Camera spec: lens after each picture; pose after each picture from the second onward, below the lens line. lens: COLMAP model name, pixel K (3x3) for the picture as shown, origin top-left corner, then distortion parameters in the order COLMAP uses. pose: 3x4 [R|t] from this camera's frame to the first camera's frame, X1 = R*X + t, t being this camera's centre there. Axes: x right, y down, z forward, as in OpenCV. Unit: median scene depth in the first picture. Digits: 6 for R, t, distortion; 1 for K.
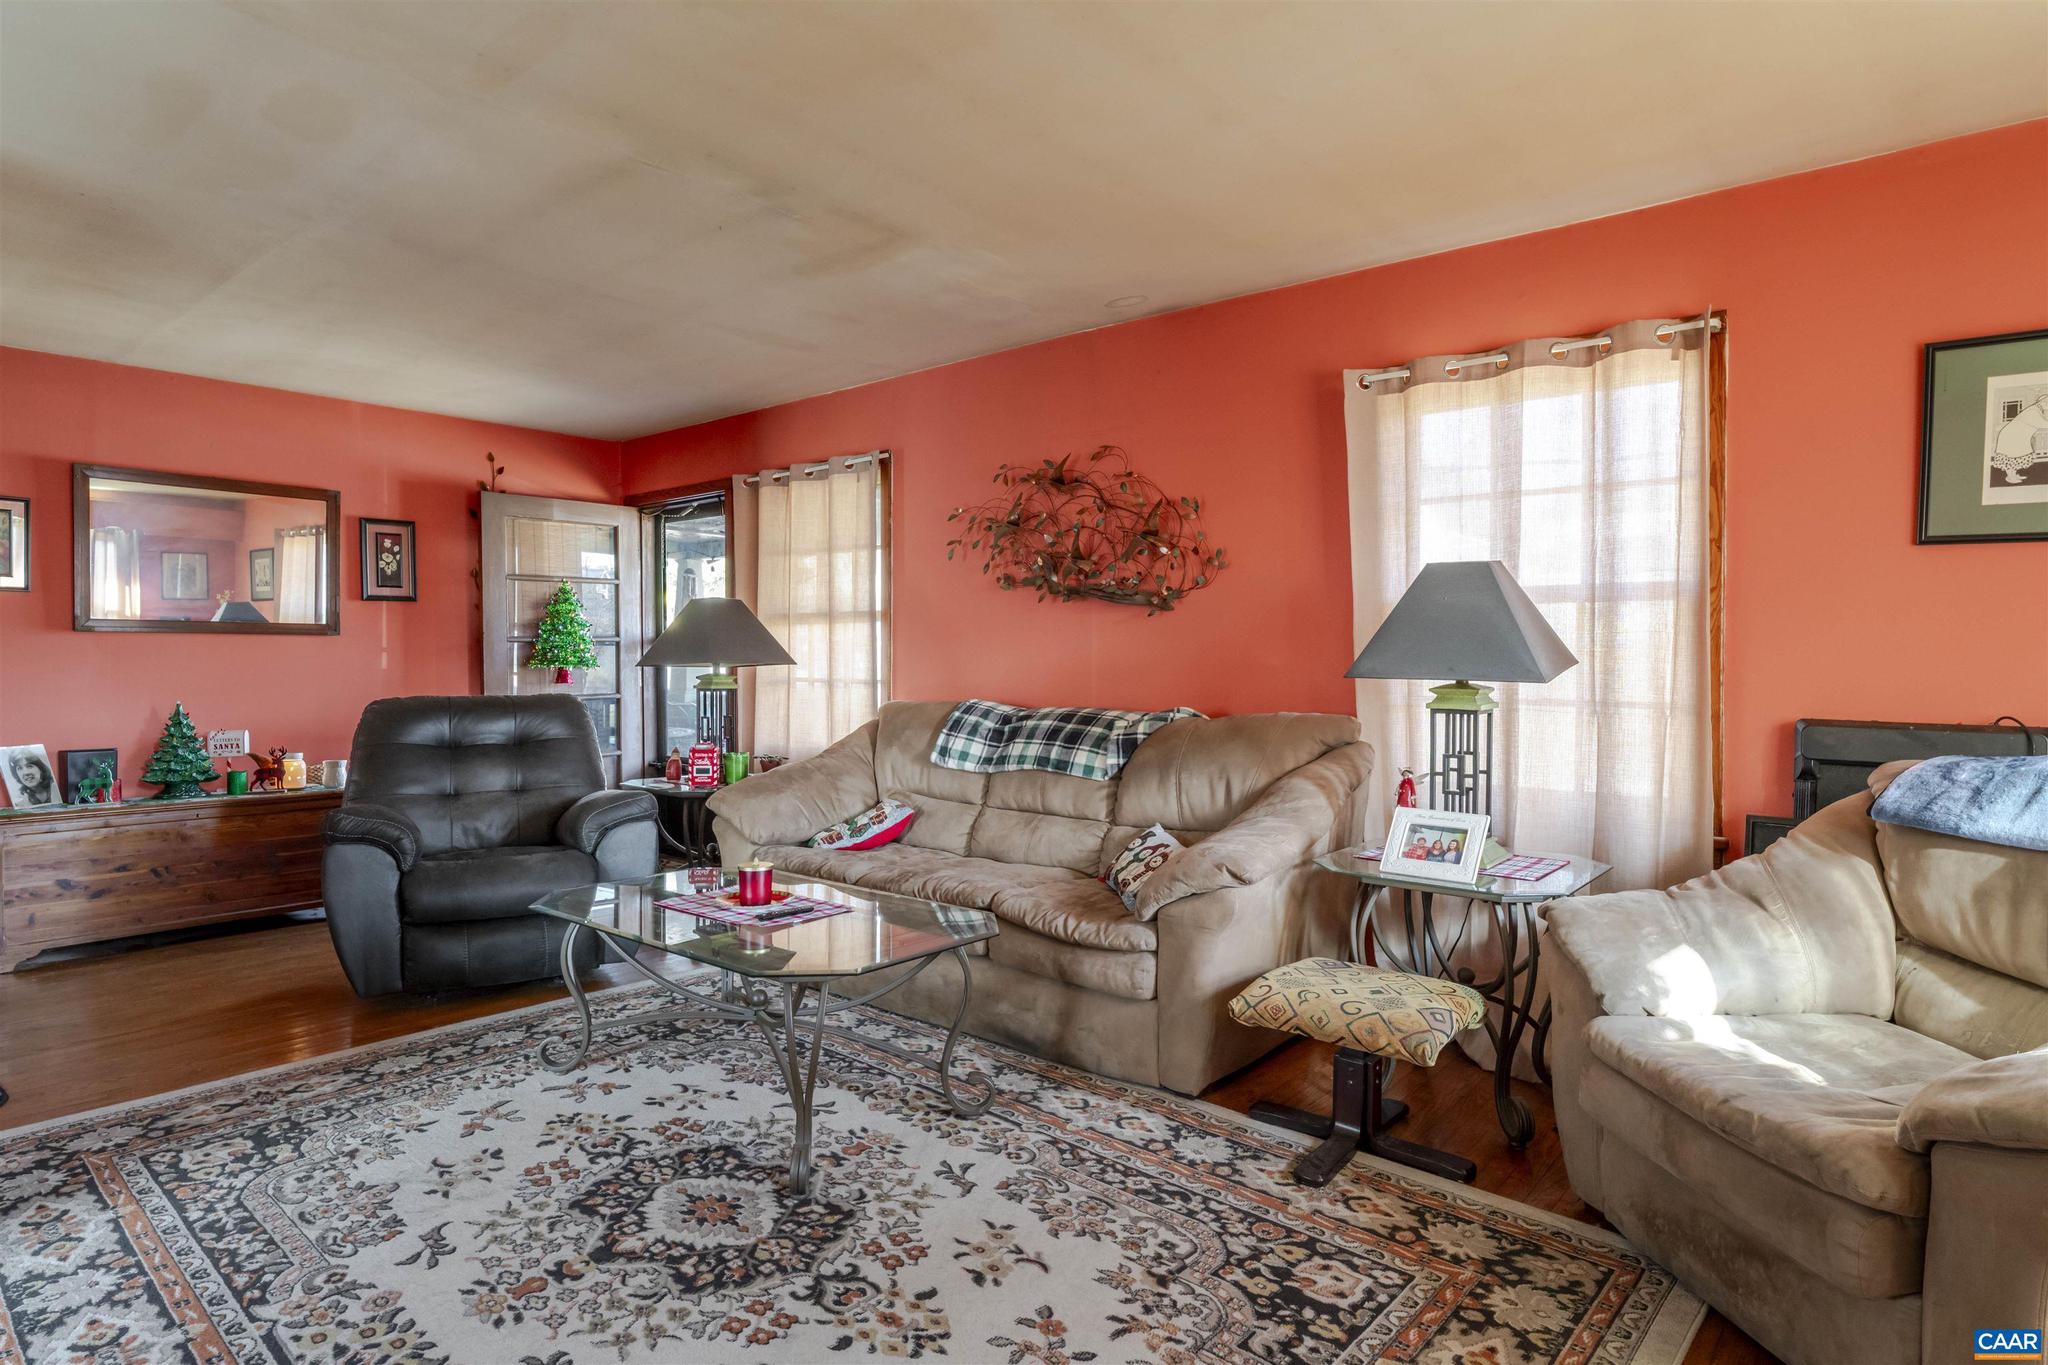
lens RADIAL K [[1128.8, 0, 1024.0], [0, 1128.8, 682.5], [0, 0, 1]] dist [-0.001119, -0.000104]
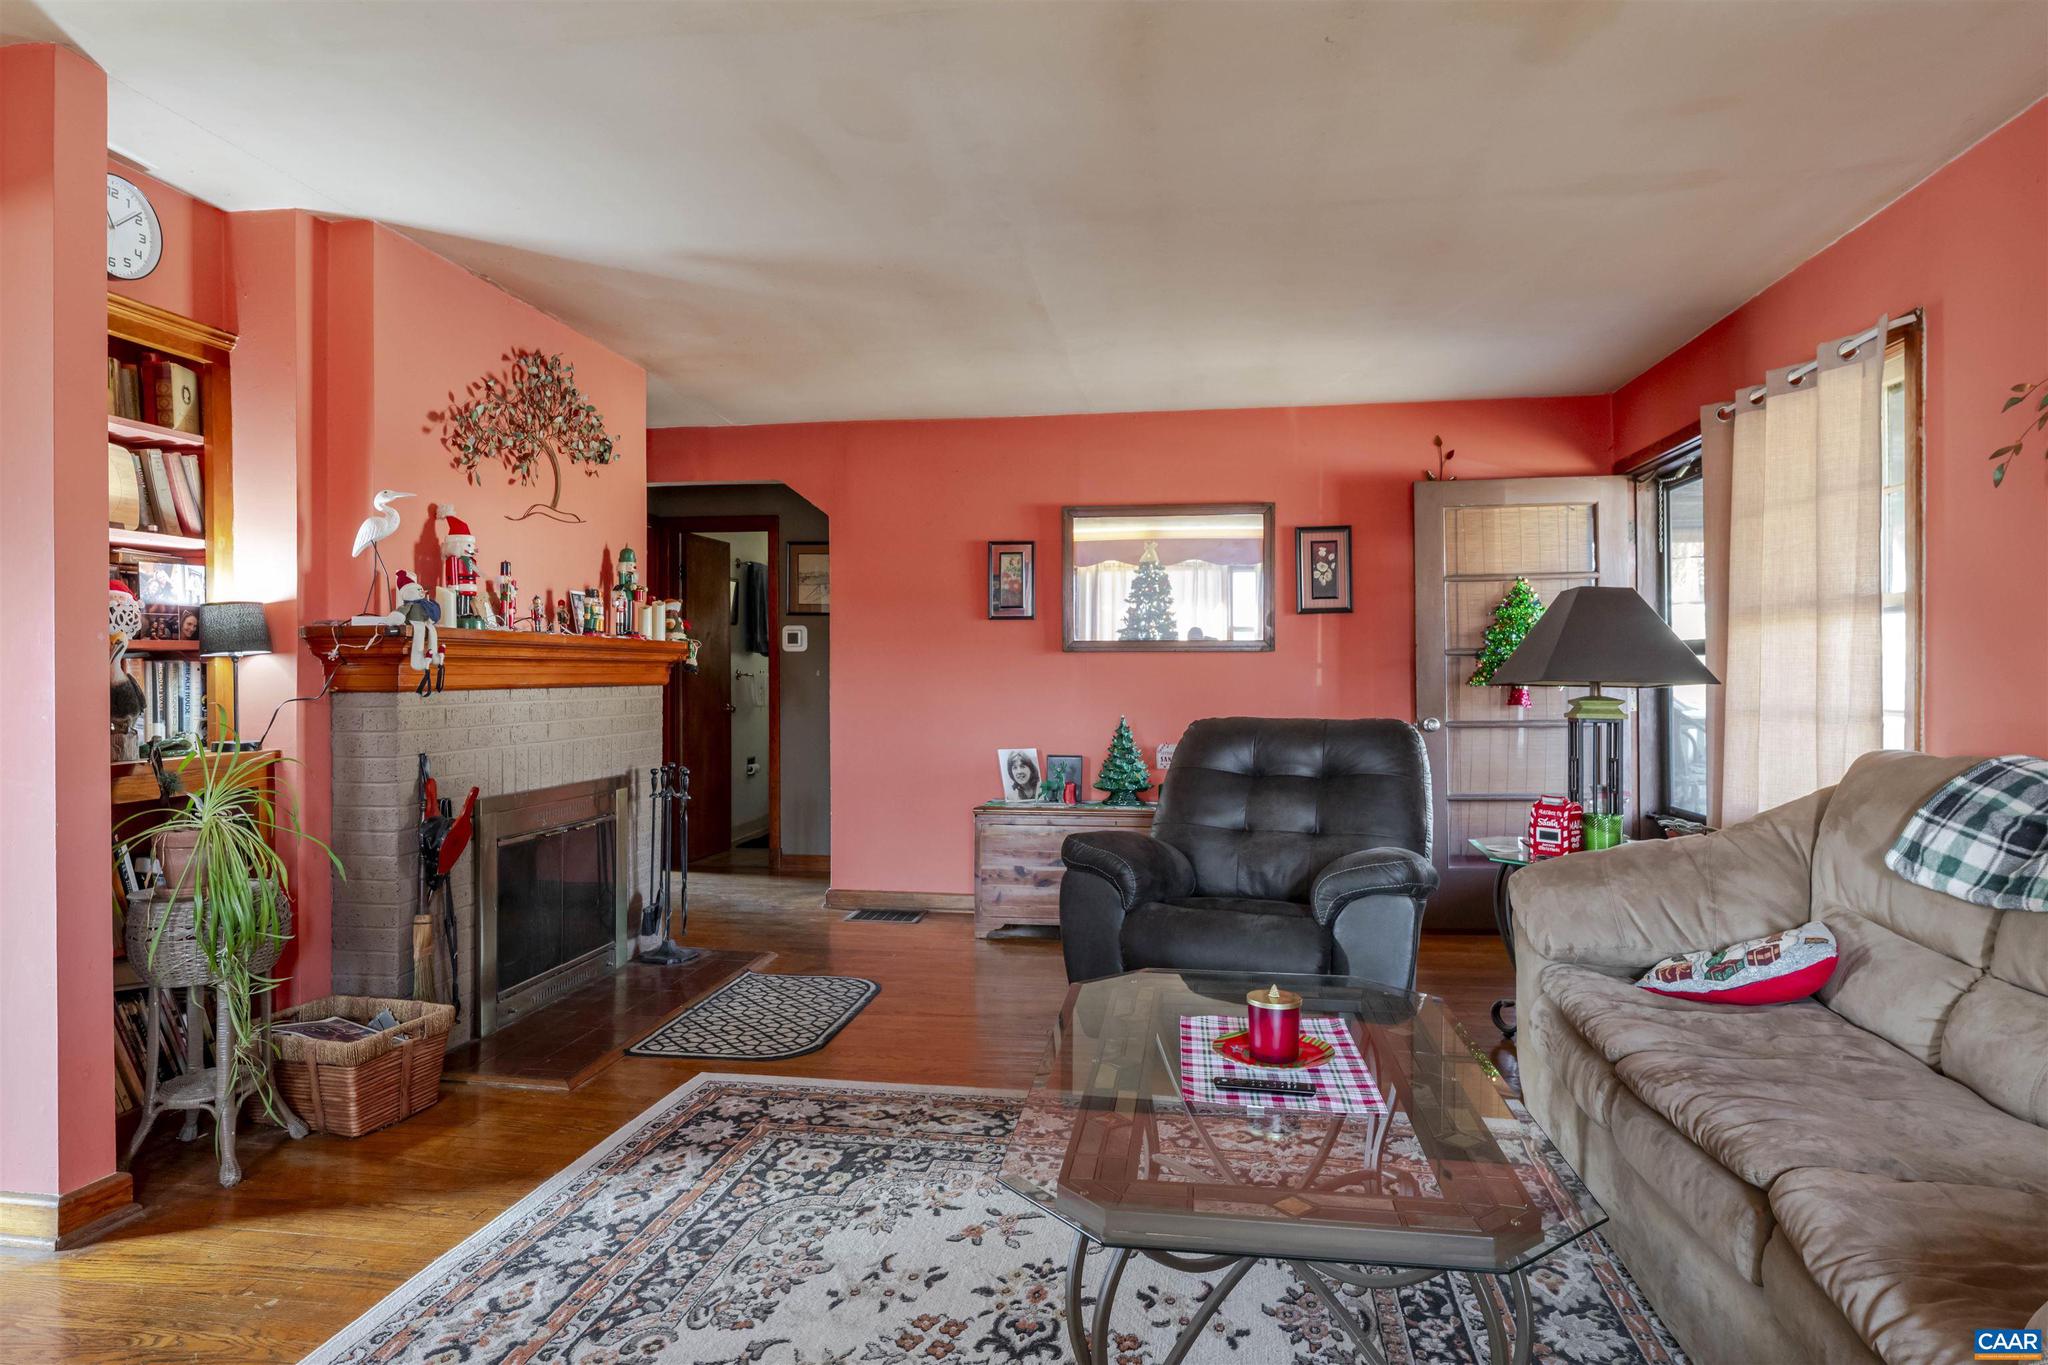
lens RADIAL K [[1180.3, 0, 1024.0], [0, 1180.3, 682.5], [0, 0, 1]] dist [-0.003261, -0.001402]
pose [[0.522588, 0.004315, -0.852574, 0.252230], [-0.016029, 0.999860, -0.004765, -0.011804], [0.852434, 0.016156, 0.522585, 0.507222]]
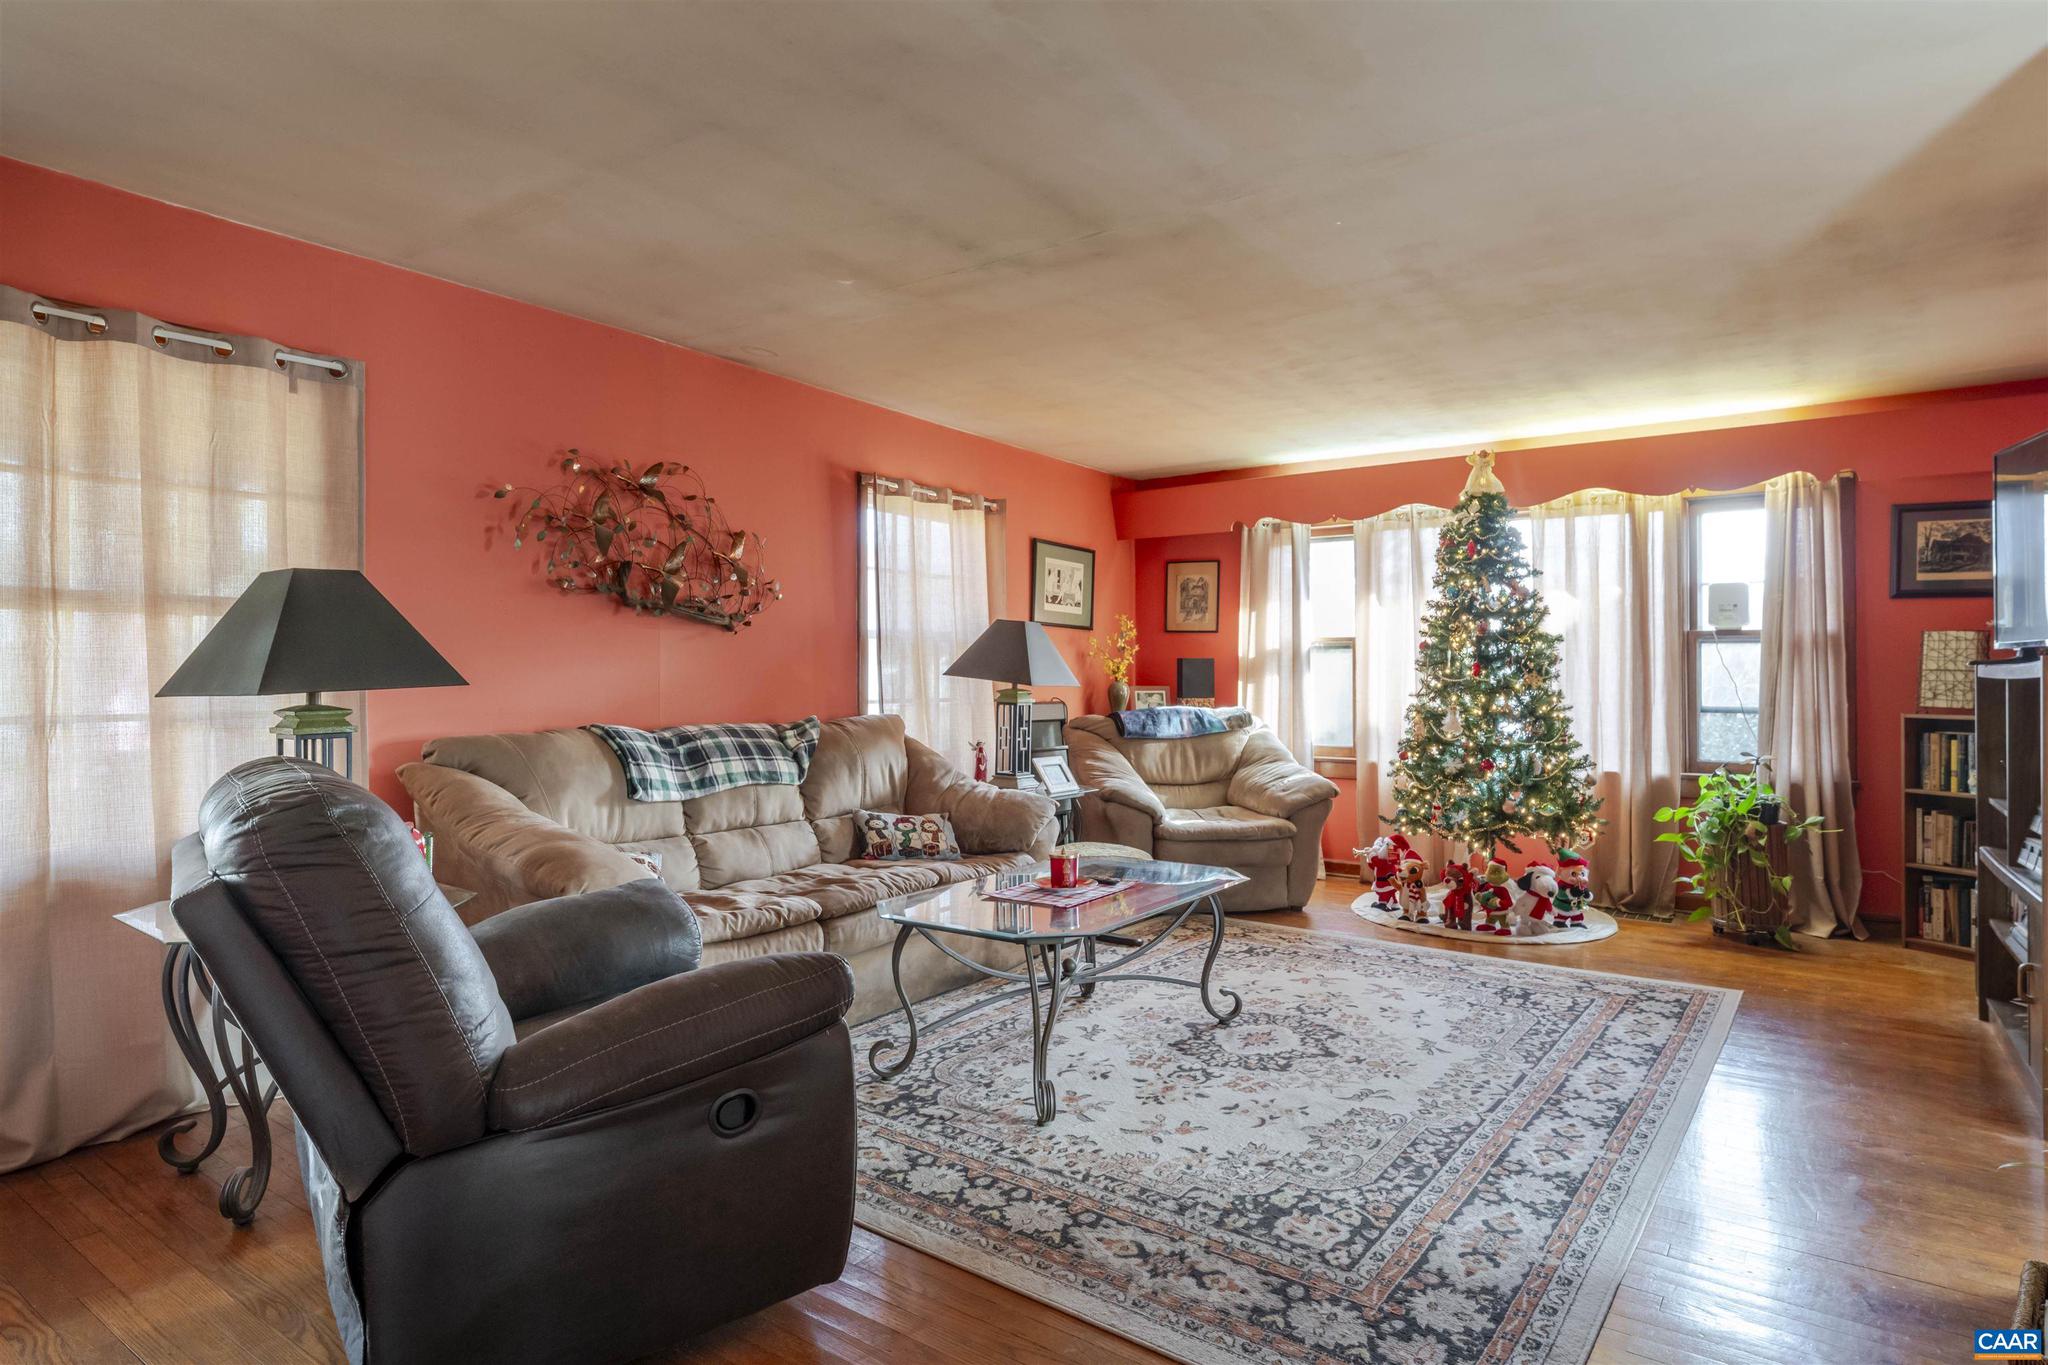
lens RADIAL K [[1113.3, 0, 1049.7], [0, 1113.3, 673.3], [0, 0, 1]] dist [0.001038, -0.000012]
pose [[-0.101162, -0.003310, 0.994864, -1.338099], [0.019813, 0.999789, 0.005341, -0.030476], [-0.994673, 0.020252, -0.101075, 1.092570]]
